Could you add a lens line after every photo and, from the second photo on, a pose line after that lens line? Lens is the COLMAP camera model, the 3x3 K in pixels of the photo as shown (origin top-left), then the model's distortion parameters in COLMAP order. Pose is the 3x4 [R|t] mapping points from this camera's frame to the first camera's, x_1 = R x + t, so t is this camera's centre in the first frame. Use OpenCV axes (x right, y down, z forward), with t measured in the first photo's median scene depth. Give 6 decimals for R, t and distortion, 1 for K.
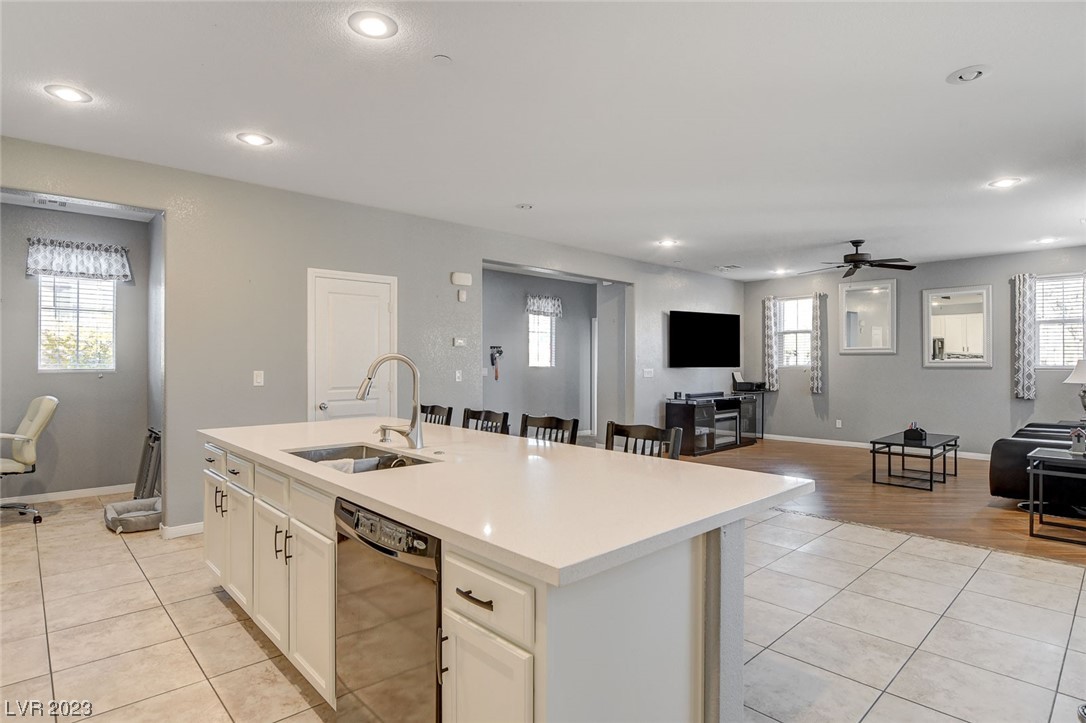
lens RADIAL K [[565.3, 0, 535.5], [0, 565.3, 362.6], [0, 0, 1]] dist [-0.016776, 0.001028]
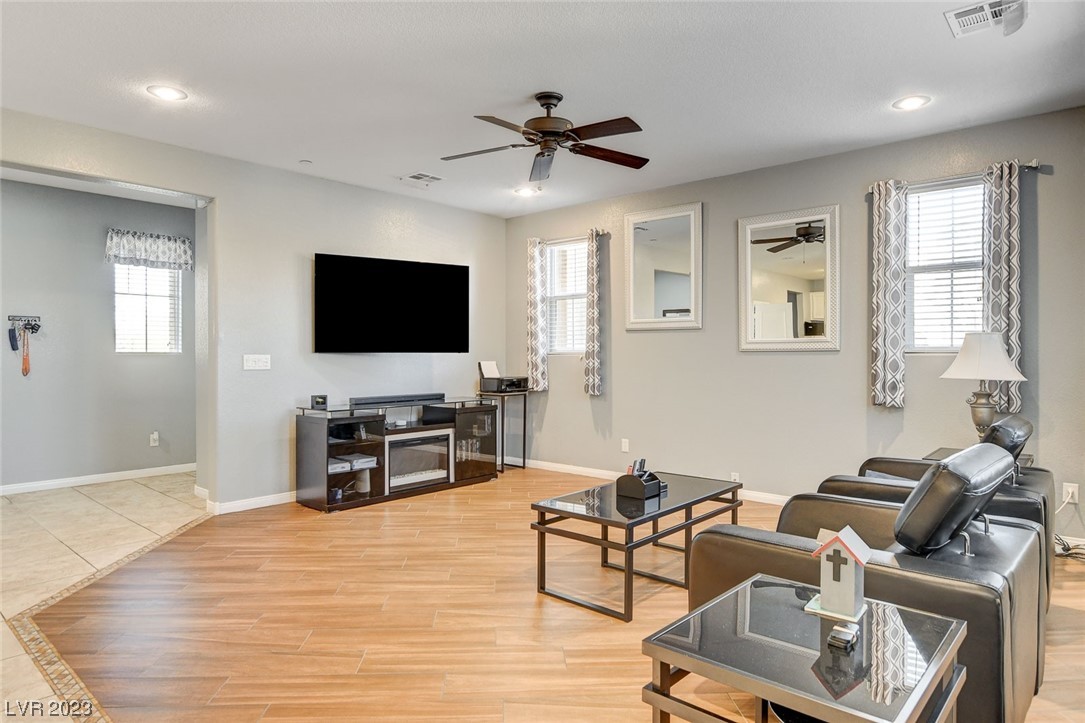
lens RADIAL K [[647.3, 0, 526.3], [0, 647.3, 360.9], [0, 0, 1]] dist [-0.021108, 0.003427]
pose [[0.996250, -0.002094, 0.086497, 0.401785], [0.001283, 0.999955, 0.009439, 0.011322], [-0.086513, -0.009293, 0.996207, 0.342594]]
